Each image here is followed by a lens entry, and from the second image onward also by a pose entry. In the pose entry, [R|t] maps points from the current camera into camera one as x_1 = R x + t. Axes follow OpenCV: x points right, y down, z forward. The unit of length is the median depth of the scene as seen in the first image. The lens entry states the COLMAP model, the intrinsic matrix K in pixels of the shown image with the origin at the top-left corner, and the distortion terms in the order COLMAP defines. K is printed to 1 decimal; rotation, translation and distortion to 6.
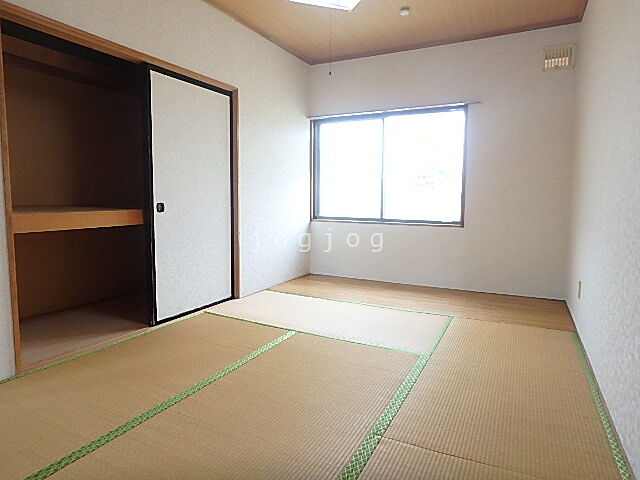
lens RADIAL K [[394.8, 0, 320.0], [0, 394.8, 240.0], [0, 0, 1]] dist [-0.002356, -0.000587]
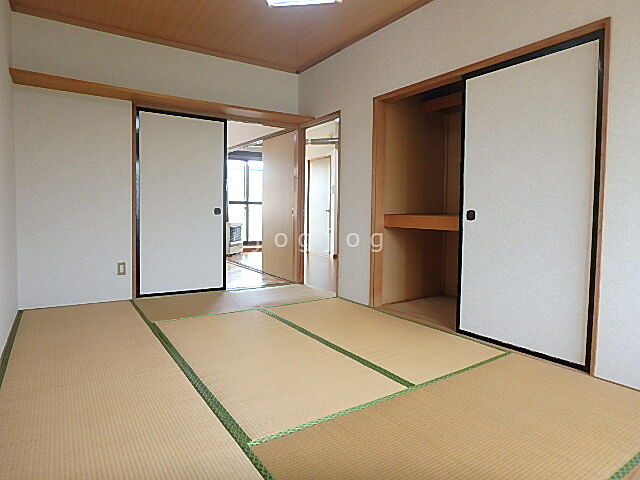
lens RADIAL K [[394.8, 0, 320.0], [0, 394.8, 240.0], [0, 0, 1]] dist [-0.002356, -0.000587]
pose [[-0.481483, 0.053947, -0.874794, 0.624641], [-0.113676, 0.985829, 0.123361, -0.099740], [0.869052, 0.158839, -0.468528, 1.140636]]
